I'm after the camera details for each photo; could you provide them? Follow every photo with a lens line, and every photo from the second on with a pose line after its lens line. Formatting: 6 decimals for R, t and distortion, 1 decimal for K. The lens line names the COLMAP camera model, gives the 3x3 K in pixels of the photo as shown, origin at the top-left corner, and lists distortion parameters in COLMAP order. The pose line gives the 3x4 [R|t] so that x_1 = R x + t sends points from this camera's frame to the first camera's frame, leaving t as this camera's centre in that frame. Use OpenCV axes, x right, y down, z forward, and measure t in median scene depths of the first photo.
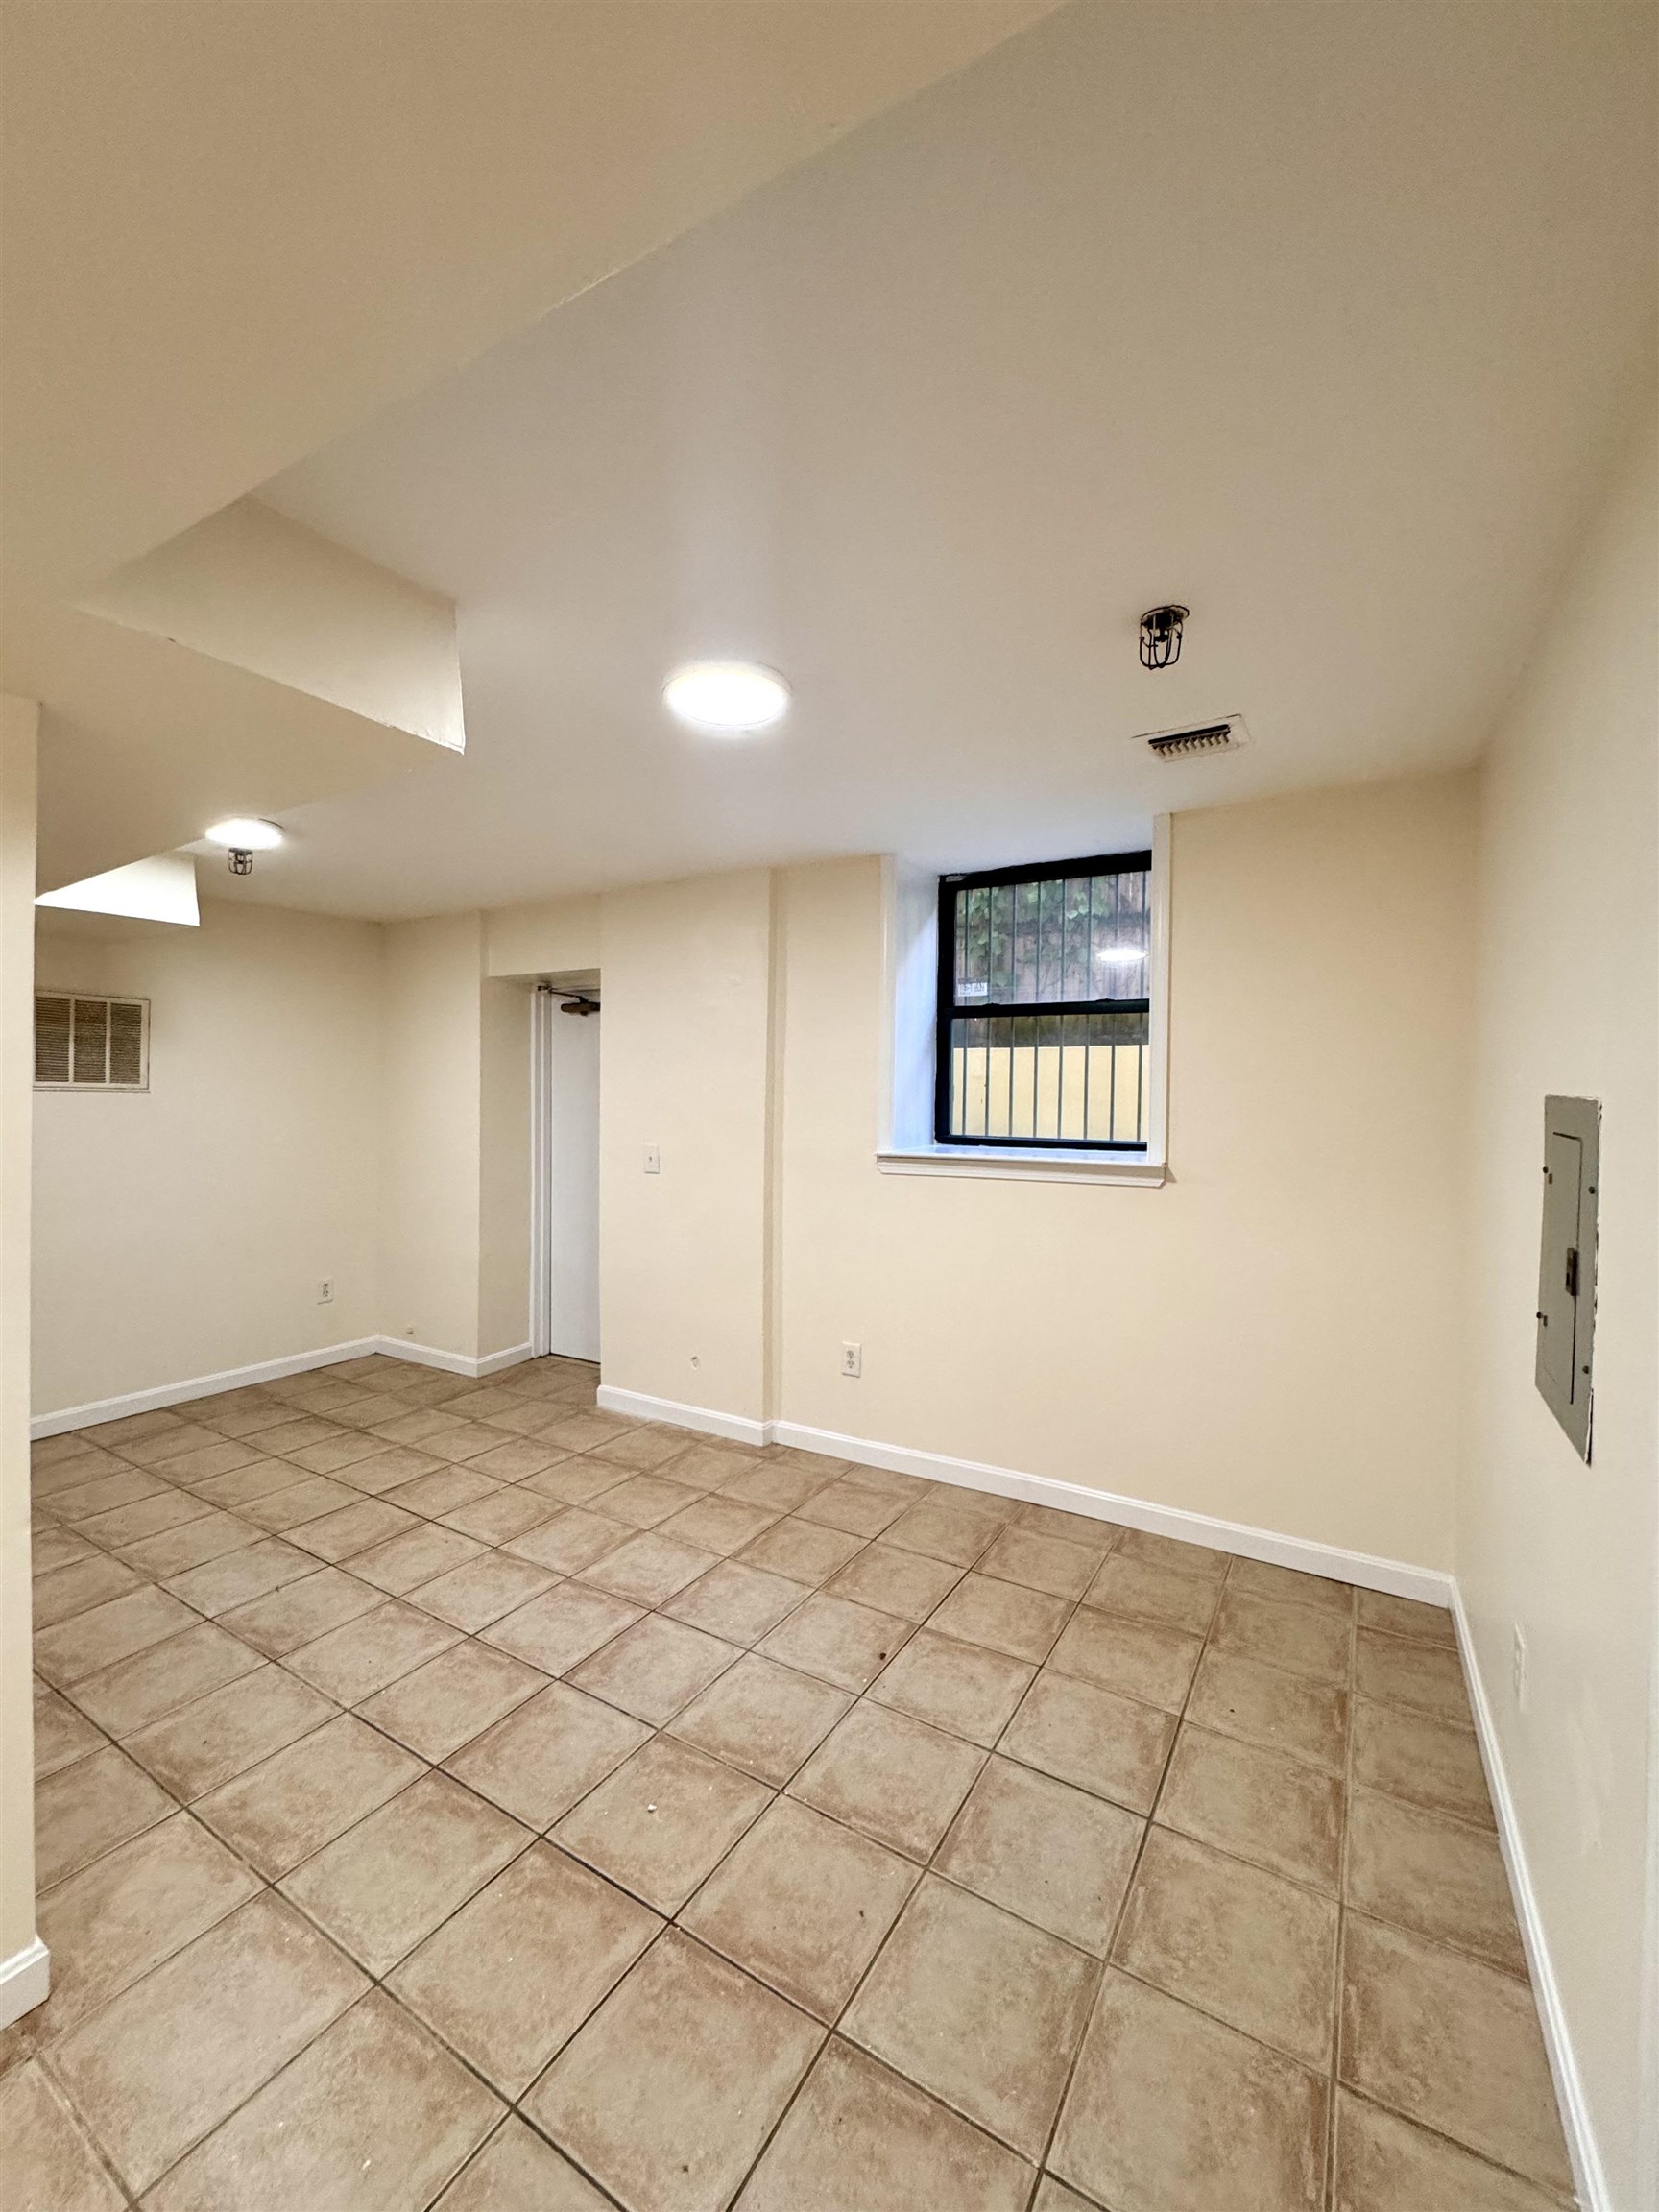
lens RADIAL K [[884.9, 0, 834.6], [0, 884.9, 1108.3], [0, 0, 1]] dist [-0.003640, 0.000898]
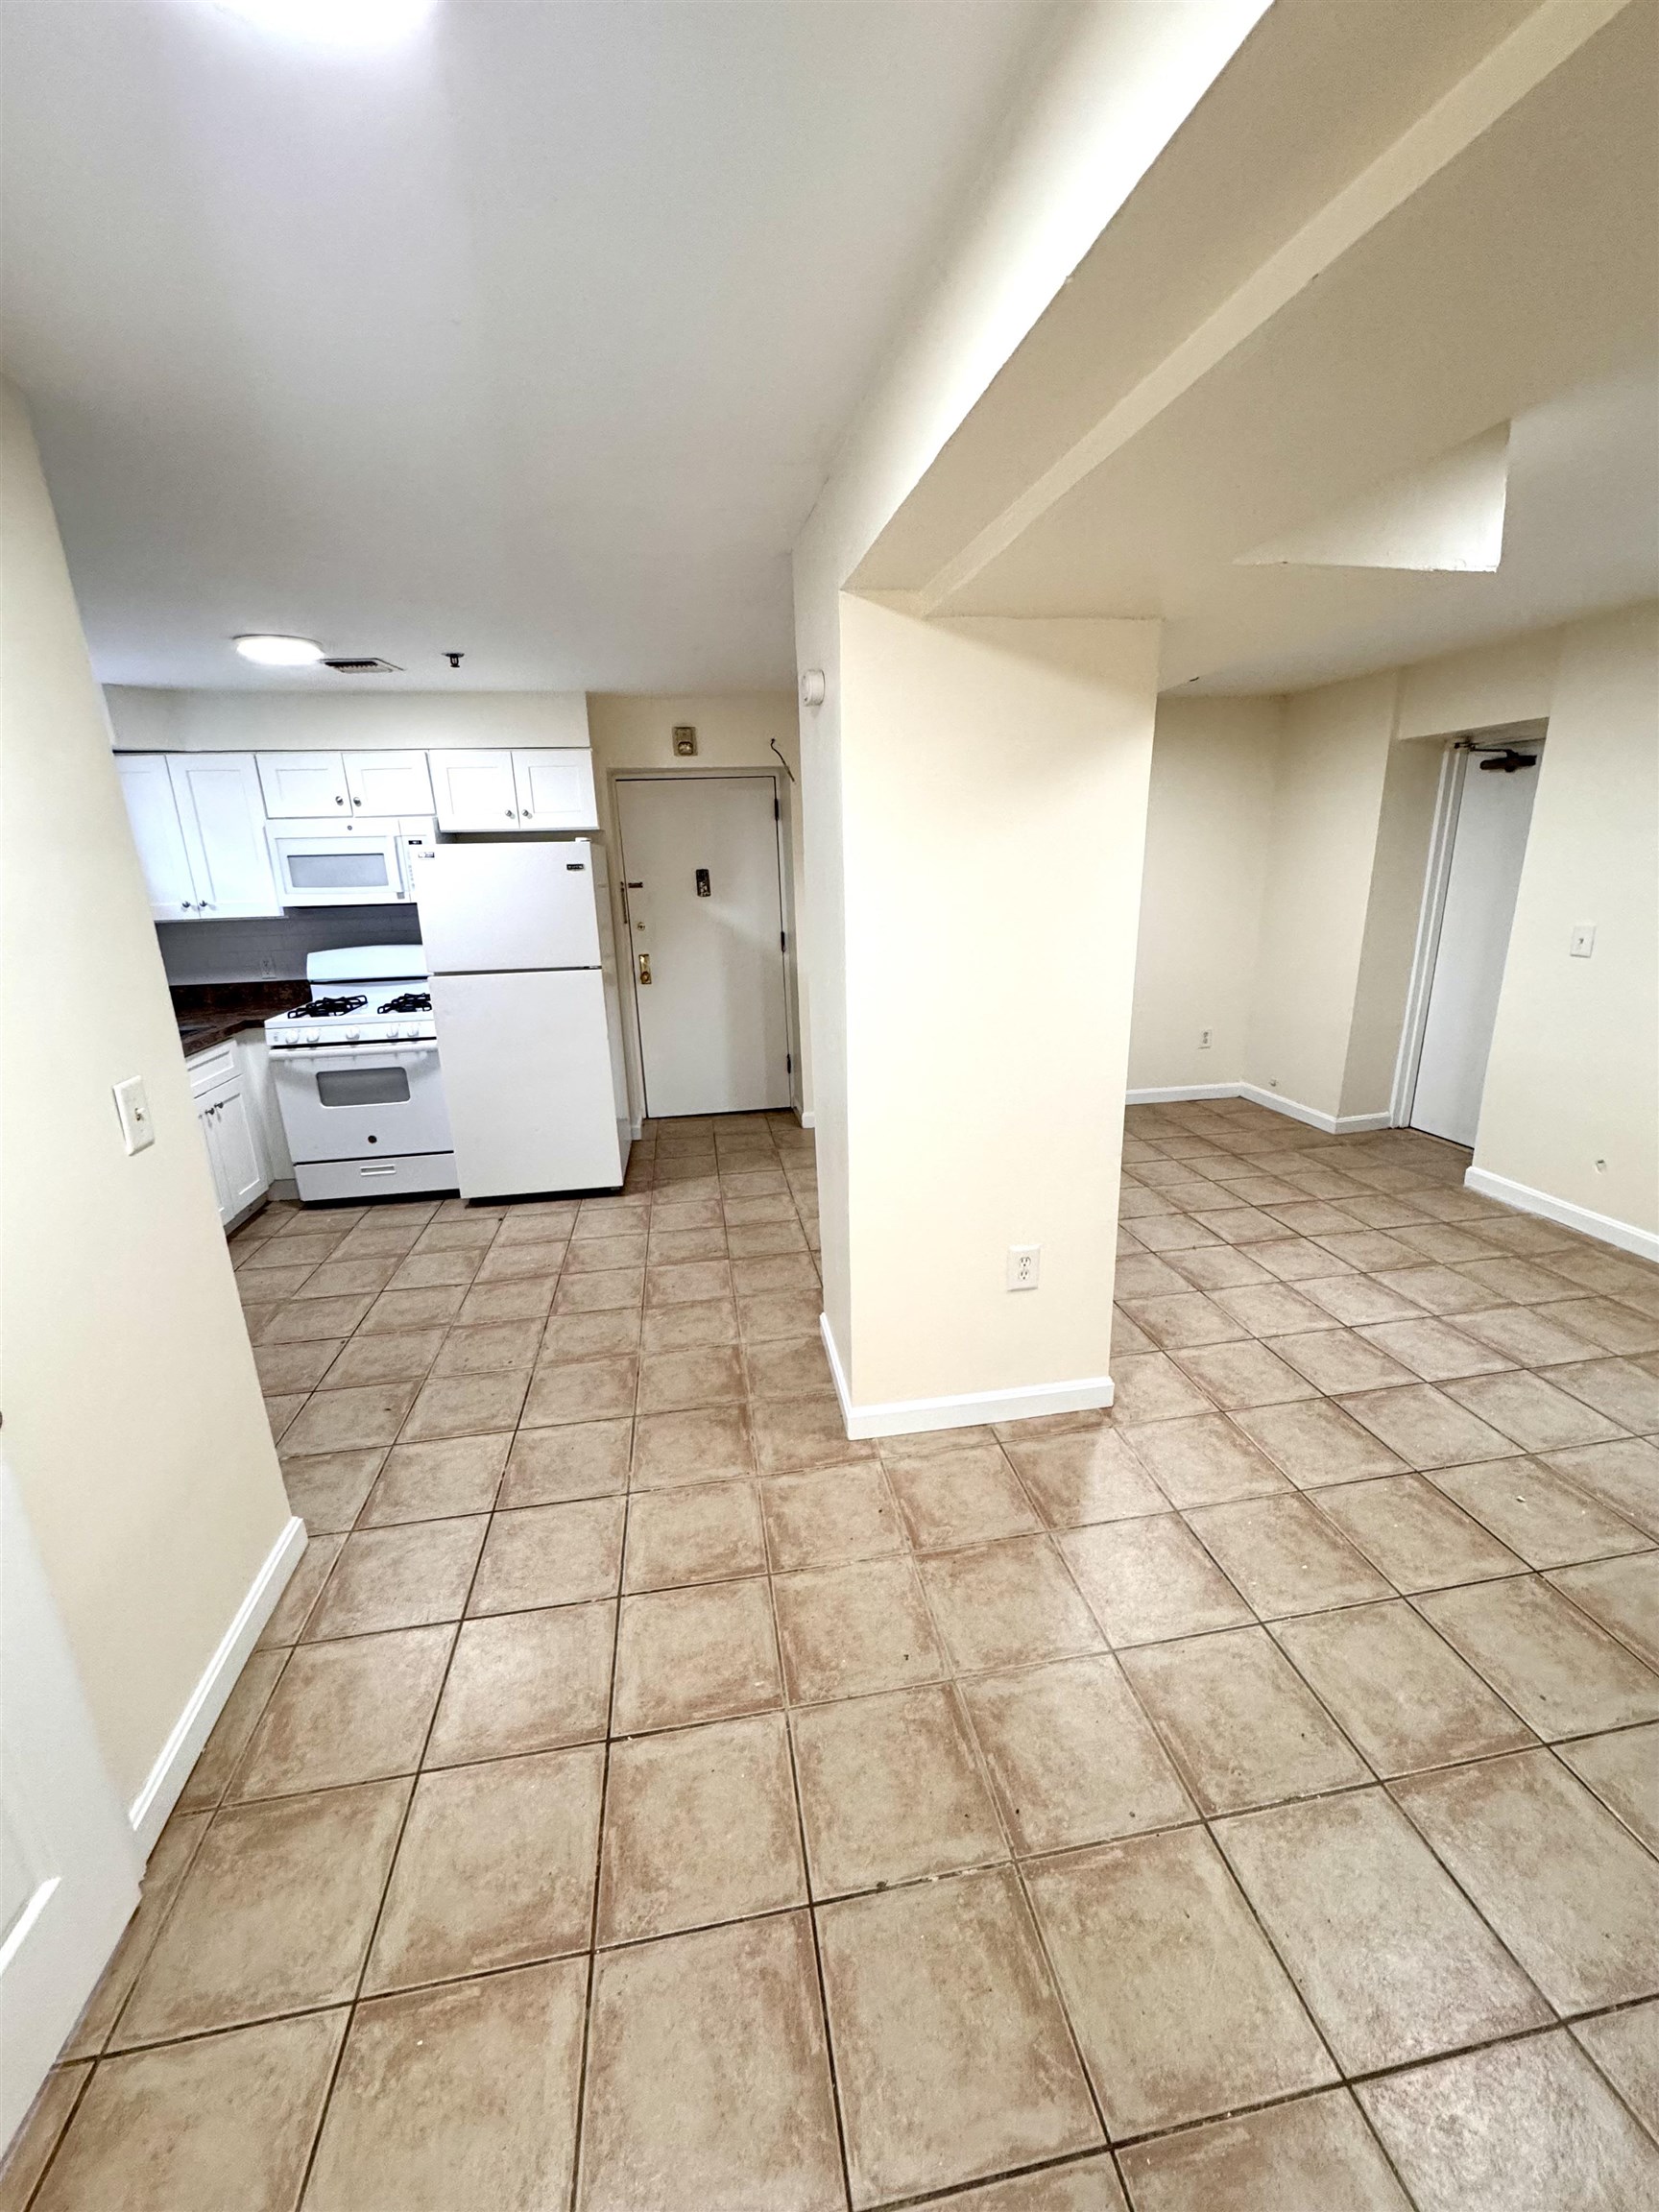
lens RADIAL K [[884.9, 0, 832.6], [0, 884.9, 1105.7], [0, 0, 1]] dist [-0.003640, 0.000898]
pose [[0.653320, 0.181804, -0.734929, -0.023389], [0.019264, 0.966433, 0.256197, -0.038592], [0.756837, -0.181536, 0.627888, -0.265004]]
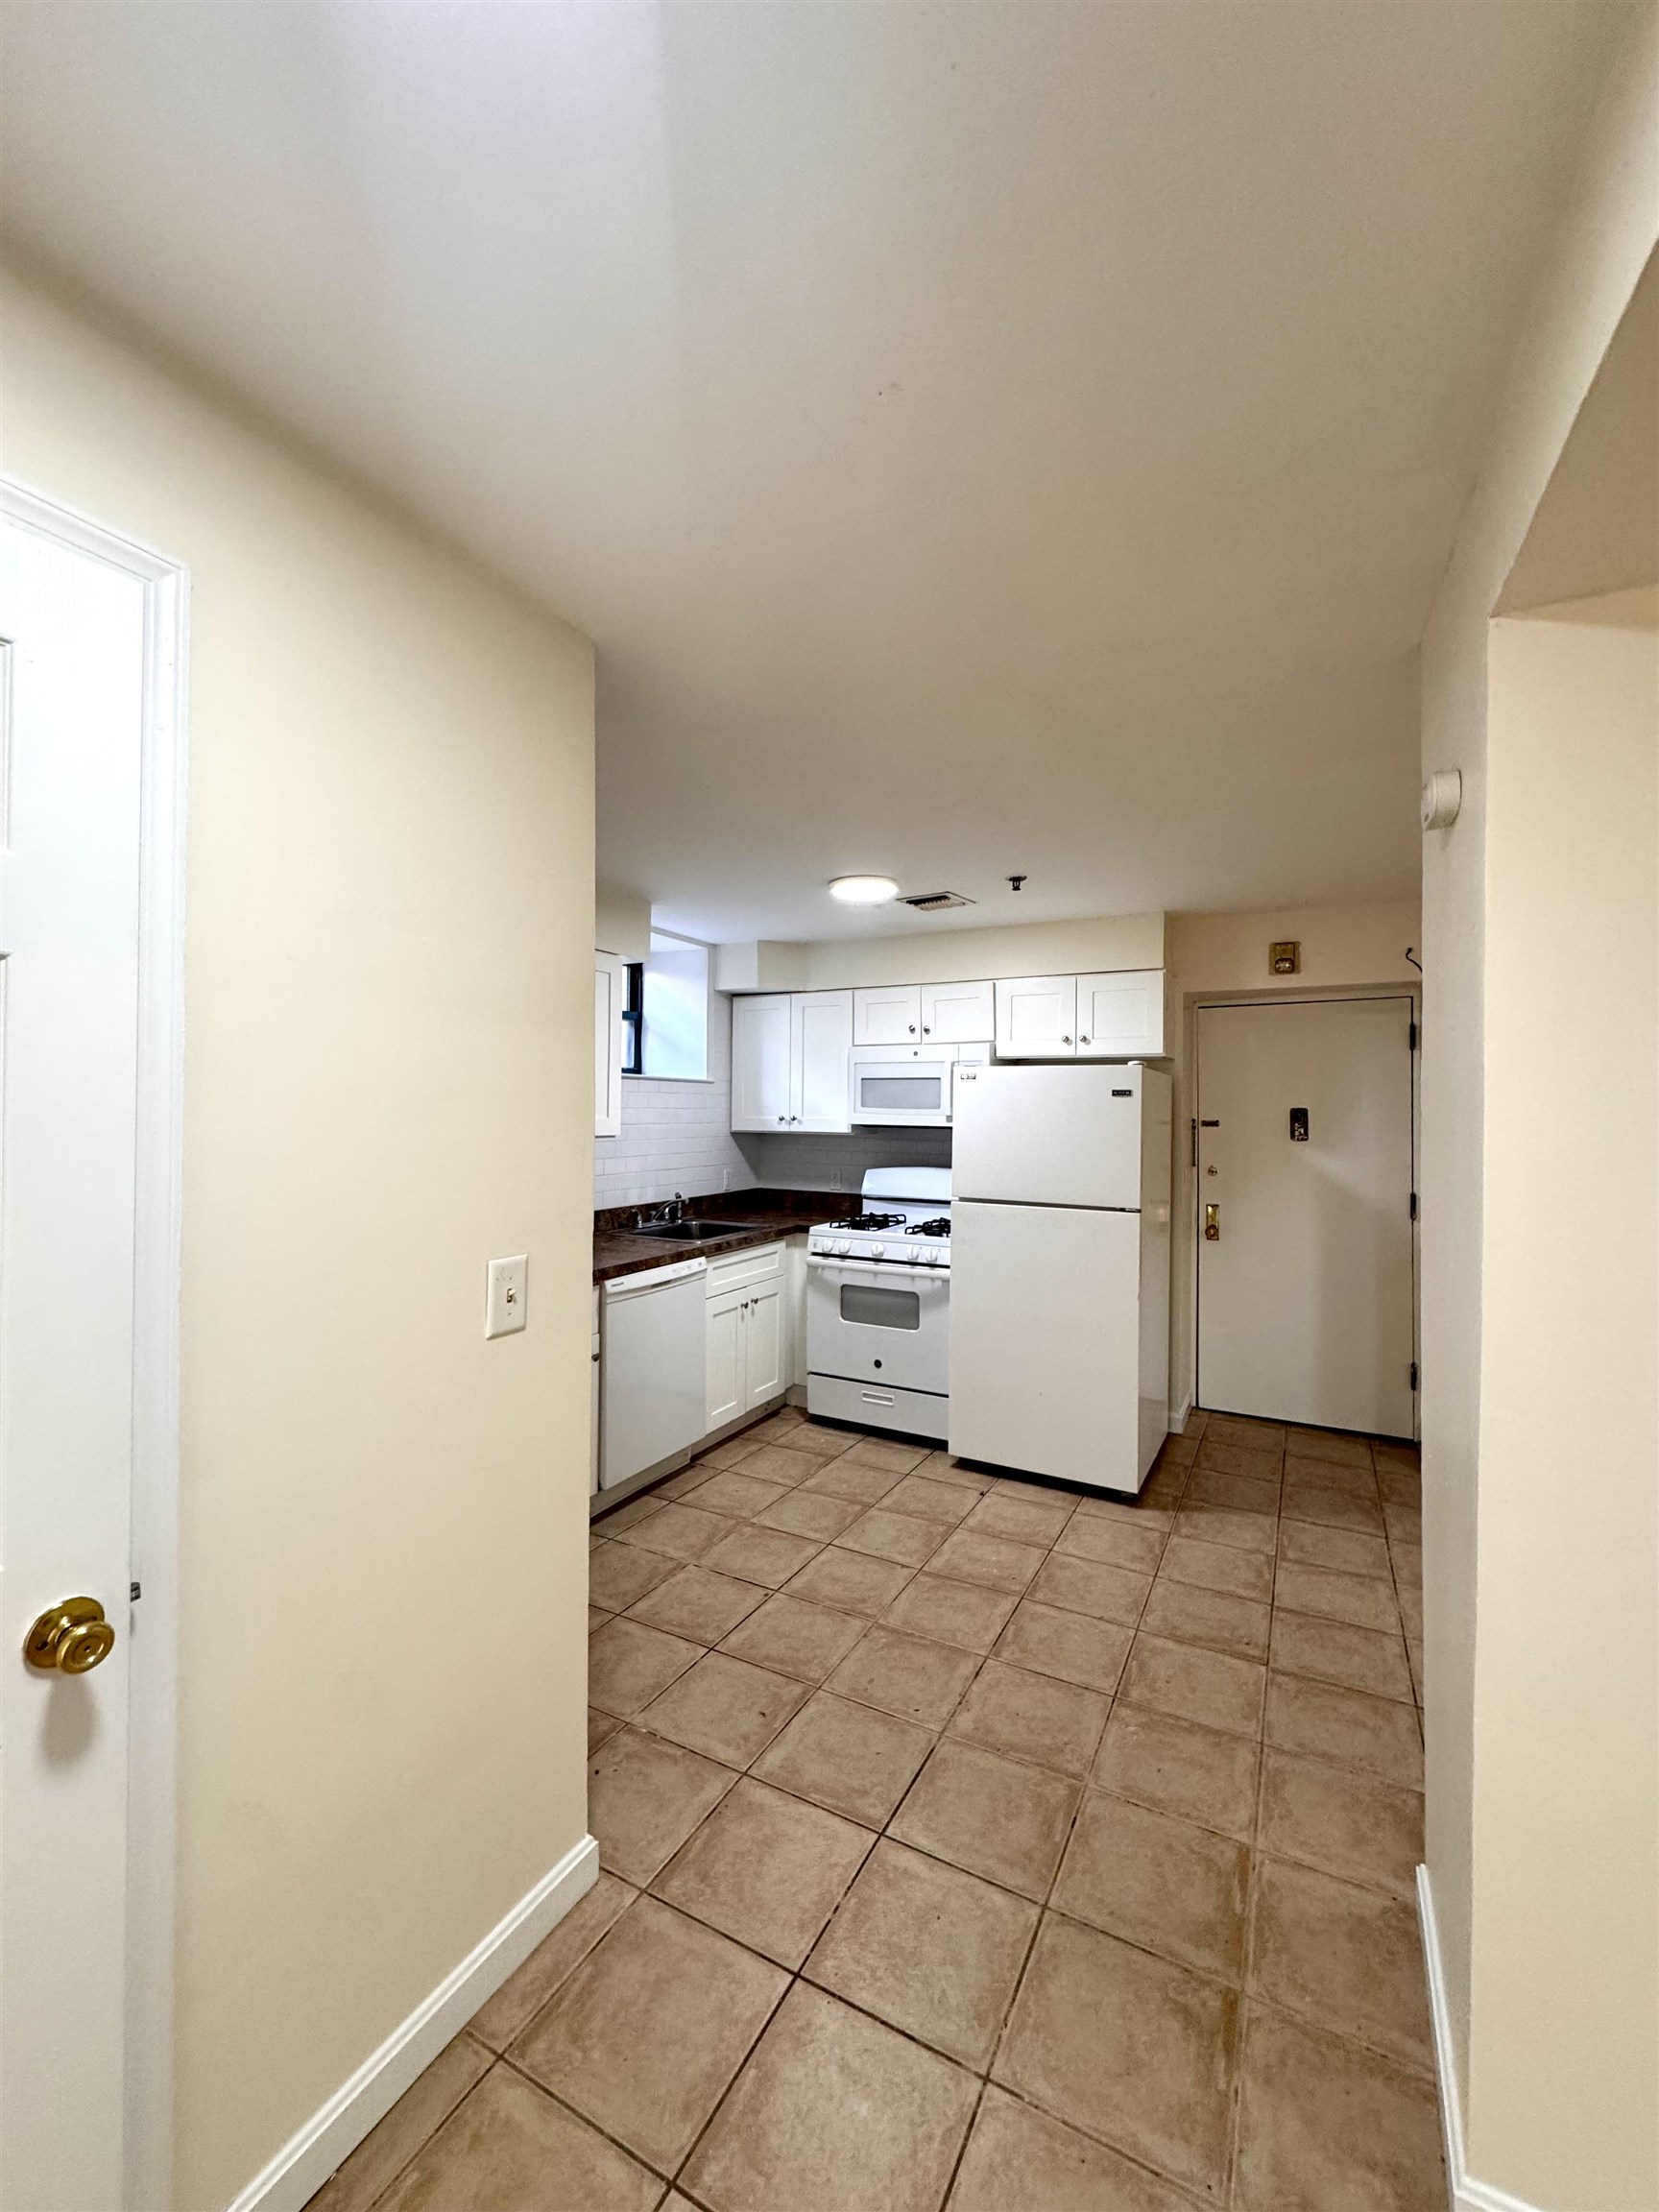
lens RADIAL K [[884.9, 0, 830.6], [0, 884.9, 1103.0], [0, 0, 1]] dist [-0.003640, 0.000898]
pose [[0.049799, -0.017185, -0.998611, -0.217867], [-0.028397, 0.999423, -0.018616, -0.001966], [0.998355, 0.029284, 0.049283, -0.063438]]
